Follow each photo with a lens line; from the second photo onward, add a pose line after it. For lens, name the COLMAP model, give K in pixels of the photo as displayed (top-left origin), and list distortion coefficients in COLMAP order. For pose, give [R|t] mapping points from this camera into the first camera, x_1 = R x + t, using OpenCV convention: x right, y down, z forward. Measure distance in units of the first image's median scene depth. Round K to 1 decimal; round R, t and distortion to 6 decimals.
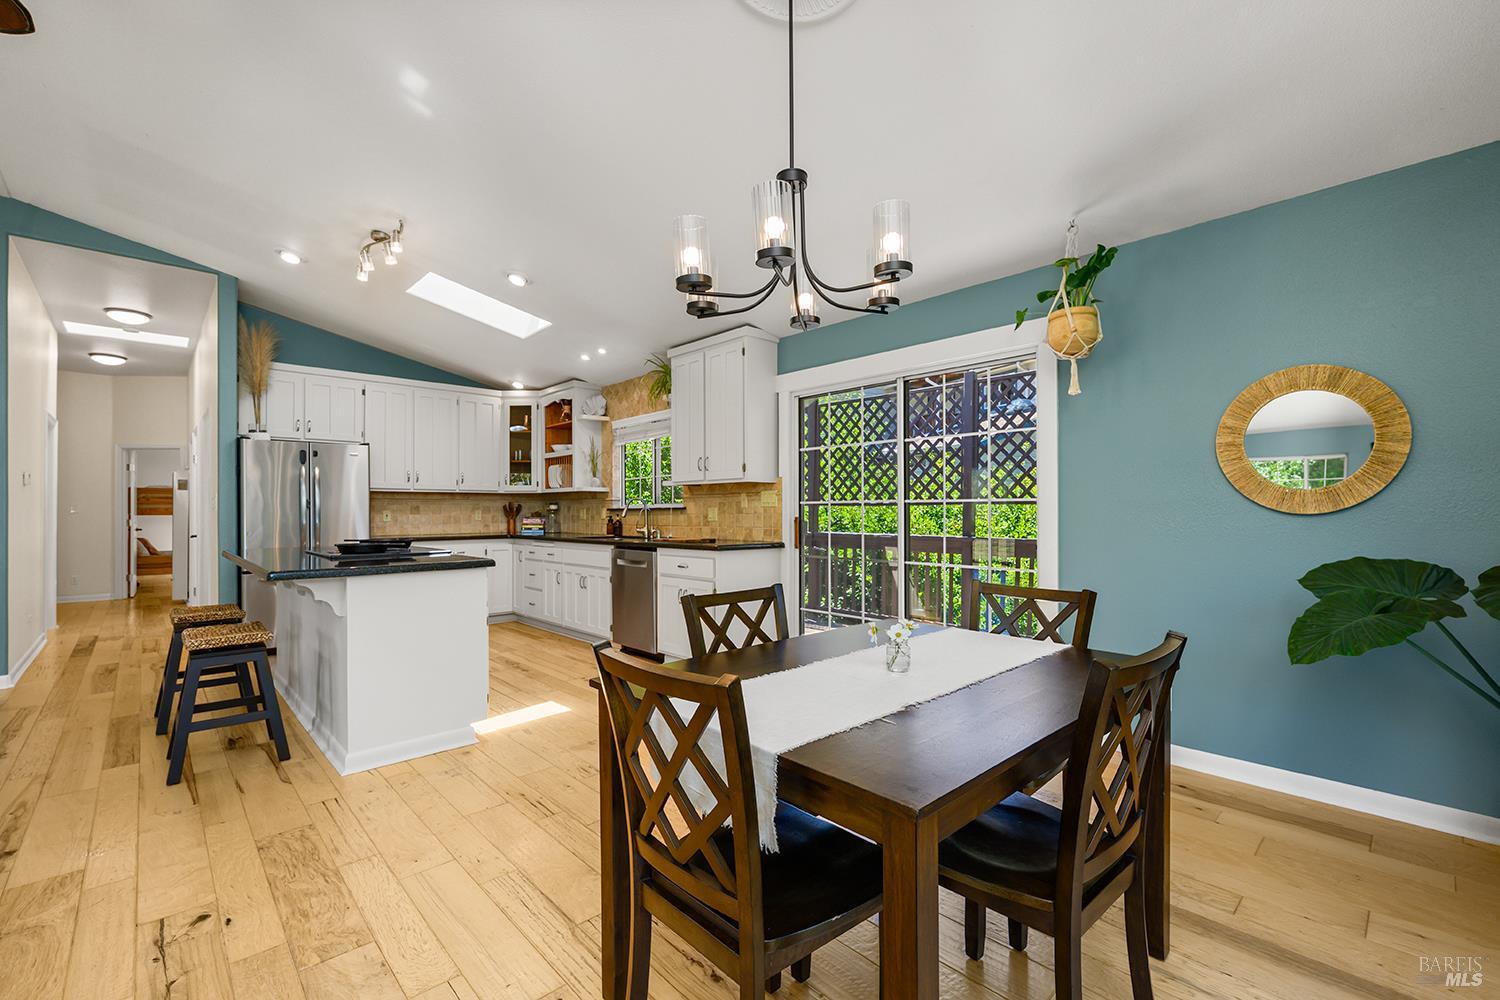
lens RADIAL K [[651.6, 0, 749.2], [0, 651.6, 503.7], [0, 0, 1]] dist [-0.001597, -0.000159]
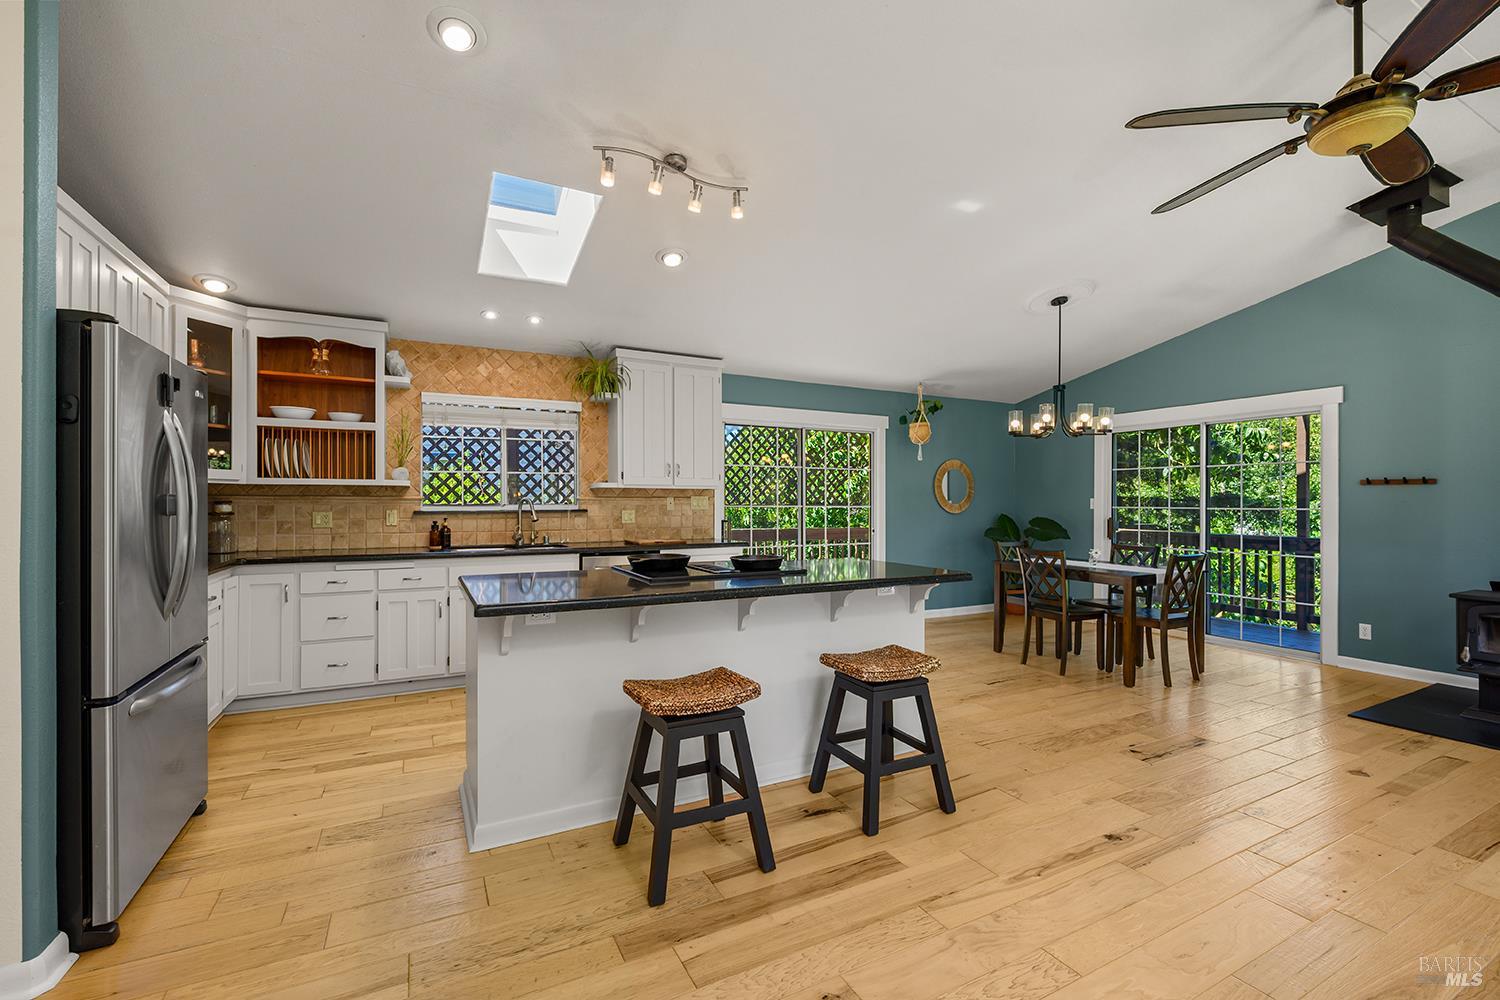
lens RADIAL K [[640.6, 0, 750.0], [0, 640.6, 500.0], [0, 0, 1]] dist [-0.010206, -0.000097]
pose [[0.261573, 0.011378, 0.965117, -1.095687], [-0.011640, 0.999895, -0.008633, -0.003639], [-0.965113, -0.008976, 0.261678, 0.615743]]
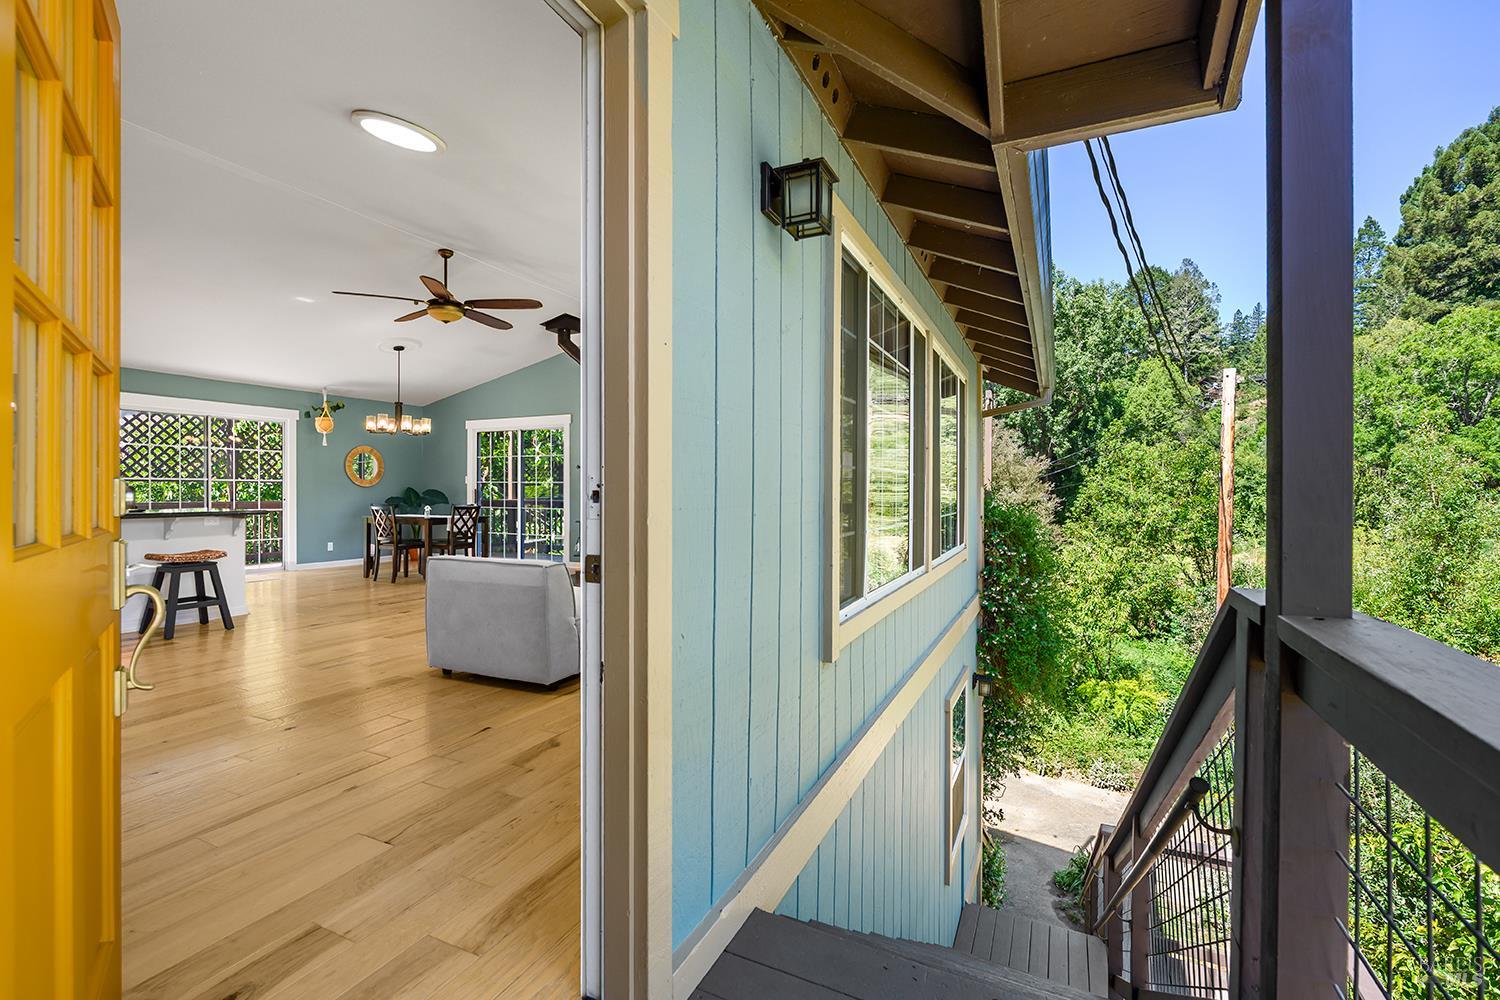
lens RADIAL K [[655.2, 0, 750.0], [0, 655.2, 500.0], [0, 0, 1]] dist [-0.012543, -0.000038]
pose [[-0.362260, -0.008837, 0.932035, -1.862957], [-0.007678, 0.999949, 0.006497, 0.030434], [-0.932045, -0.004803, -0.362310, 0.165380]]
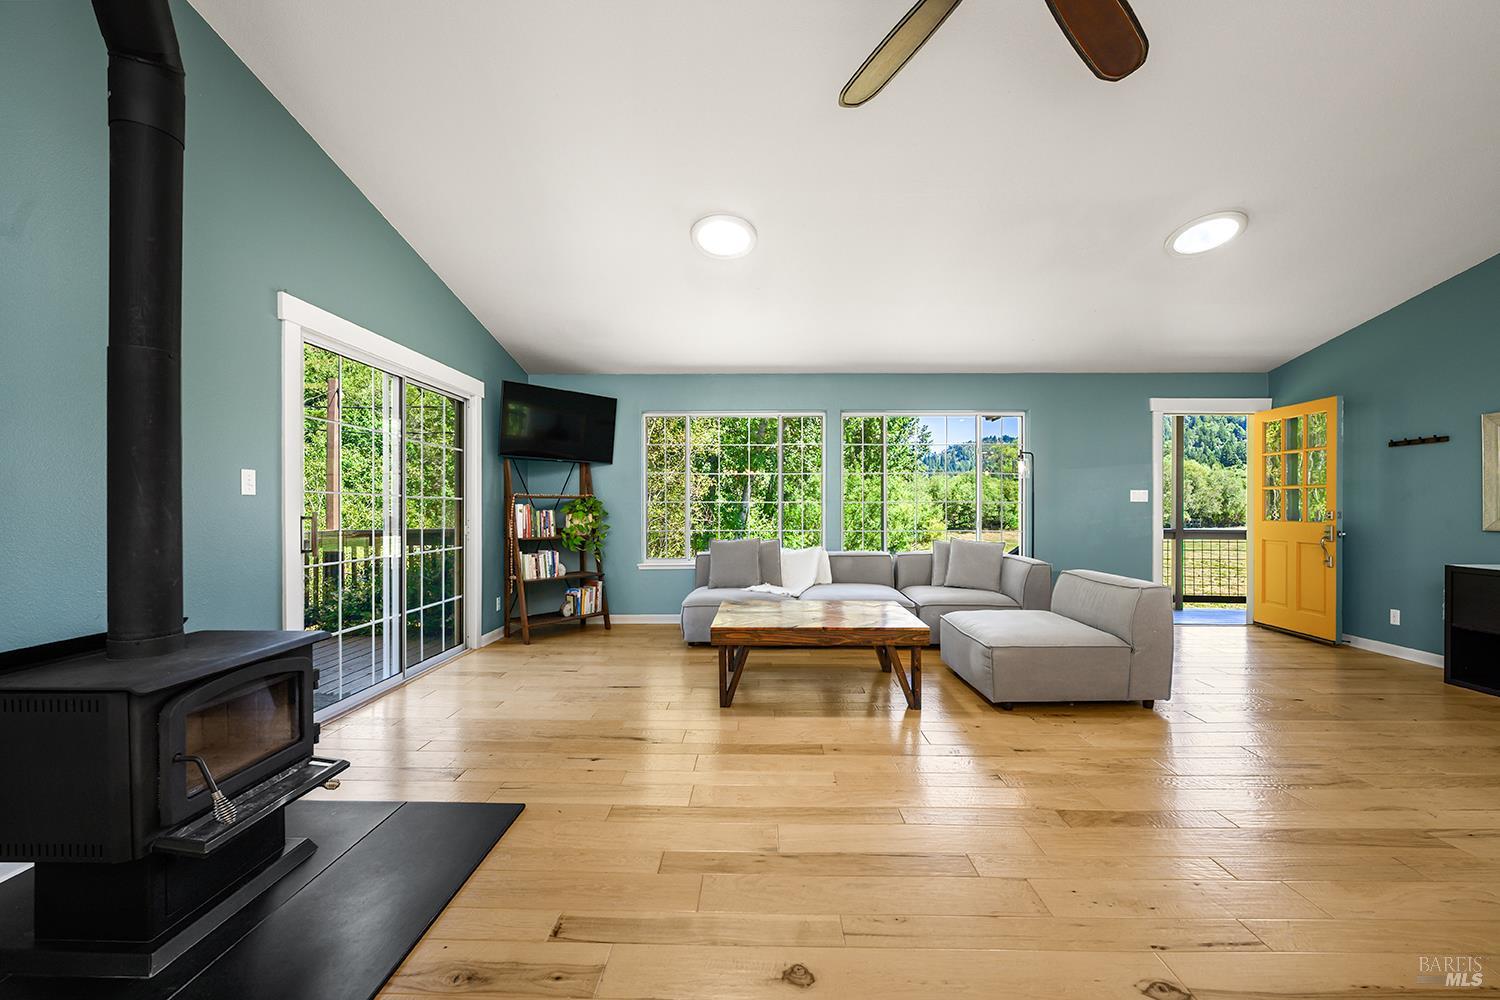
lens RADIAL K [[593.6, 0, 754.5], [0, 593.6, 506.7], [0, 0, 1]] dist [-0.007055, 0.000087]
pose [[-0.696044, 0.005170, -0.717980, -0.109889], [0.009371, 0.999954, -0.001884, 0.010919], [0.717938, -0.008040, -0.696061, 0.397513]]
